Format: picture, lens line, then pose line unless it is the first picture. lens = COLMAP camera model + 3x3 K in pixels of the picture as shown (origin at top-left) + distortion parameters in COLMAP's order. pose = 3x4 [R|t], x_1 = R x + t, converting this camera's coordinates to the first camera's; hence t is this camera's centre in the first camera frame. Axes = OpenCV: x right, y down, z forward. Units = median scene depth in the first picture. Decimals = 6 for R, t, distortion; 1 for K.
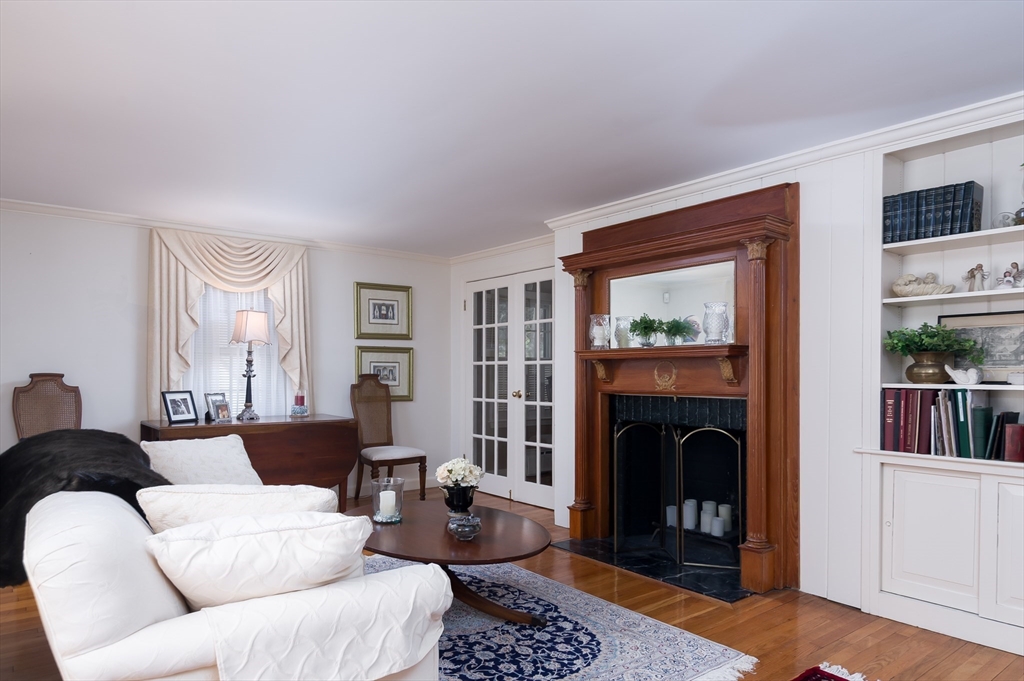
lens RADIAL K [[651.1, 0, 509.3], [0, 651.1, 379.1], [0, 0, 1]] dist [0.000949, -0.000048]
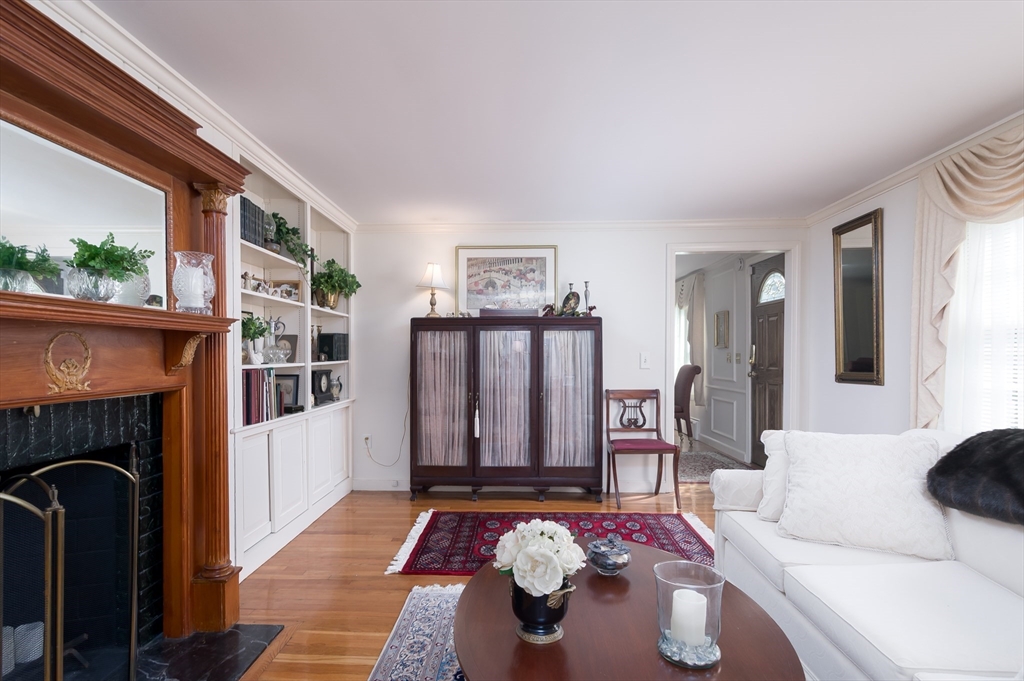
lens RADIAL K [[538.9, 0, 512.6], [0, 538.9, 364.1], [0, 0, 1]] dist [-0.000316, -0.000260]
pose [[-0.766664, -0.012126, 0.641934, -0.312666], [0.003398, 0.999731, 0.022942, -0.013432], [-0.642039, 0.019770, -0.766417, 1.238668]]
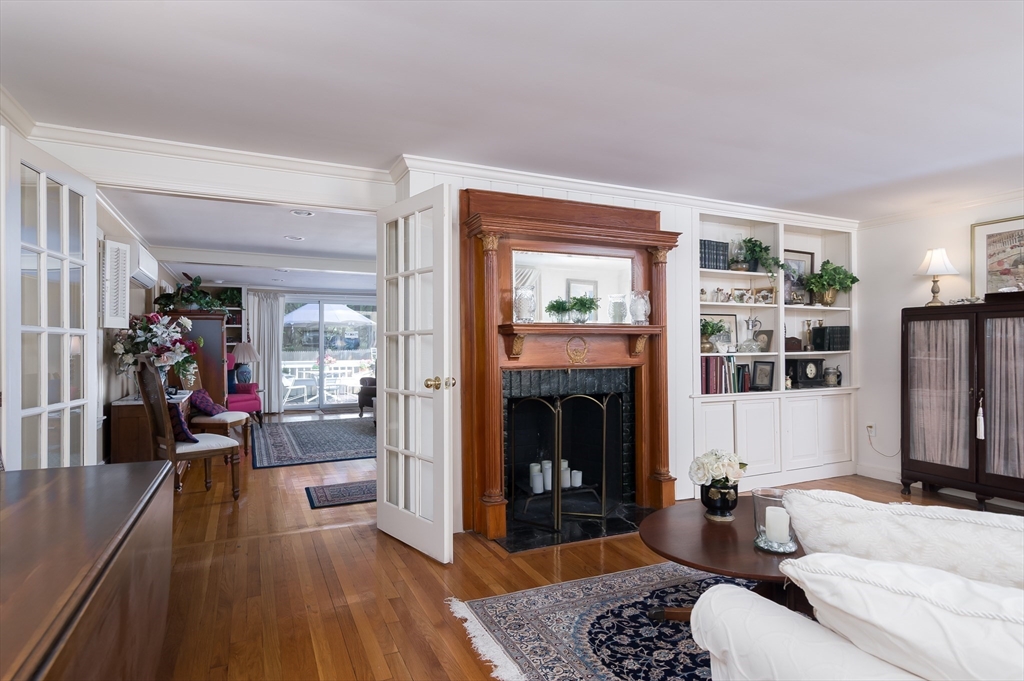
lens RADIAL K [[552.9, 0, 508.1], [0, 552.9, 347.8], [0, 0, 1]] dist [0.008108, 0.000801]
pose [[0.218449, -0.006055, 0.975830, -0.777723], [0.009437, 0.999947, 0.004092, -0.016032], [-0.975803, 0.008315, 0.218494, 1.034075]]
